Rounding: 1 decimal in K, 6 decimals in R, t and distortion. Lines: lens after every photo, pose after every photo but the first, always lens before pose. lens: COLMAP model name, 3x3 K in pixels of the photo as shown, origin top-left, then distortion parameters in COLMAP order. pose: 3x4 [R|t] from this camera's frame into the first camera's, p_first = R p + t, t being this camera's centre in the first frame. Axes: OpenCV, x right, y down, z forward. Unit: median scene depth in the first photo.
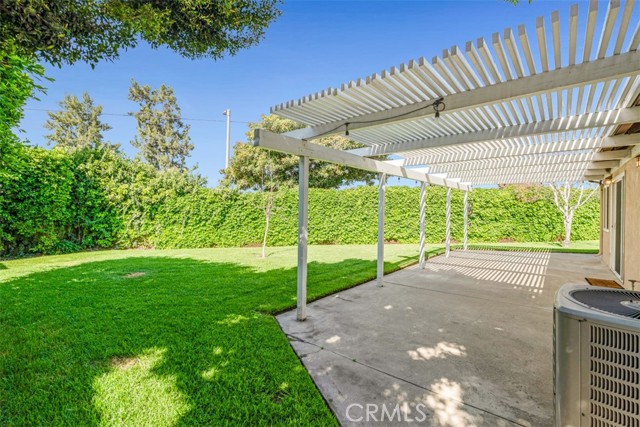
lens RADIAL K [[307.1, 0, 322.5], [0, 307.1, 203.3], [0, 0, 1]] dist [0.000151, -0.000075]
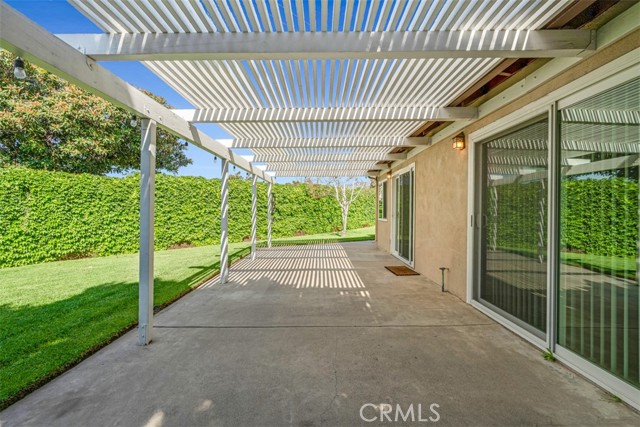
lens RADIAL K [[307.1, 0, 322.5], [0, 307.1, 203.3], [0, 0, 1]] dist [0.000151, -0.000075]
pose [[0.803319, -0.005830, 0.595520, 0.047547], [0.002710, 0.999978, 0.006135, 0.014400], [-0.595542, -0.003314, 0.803317, 0.164917]]
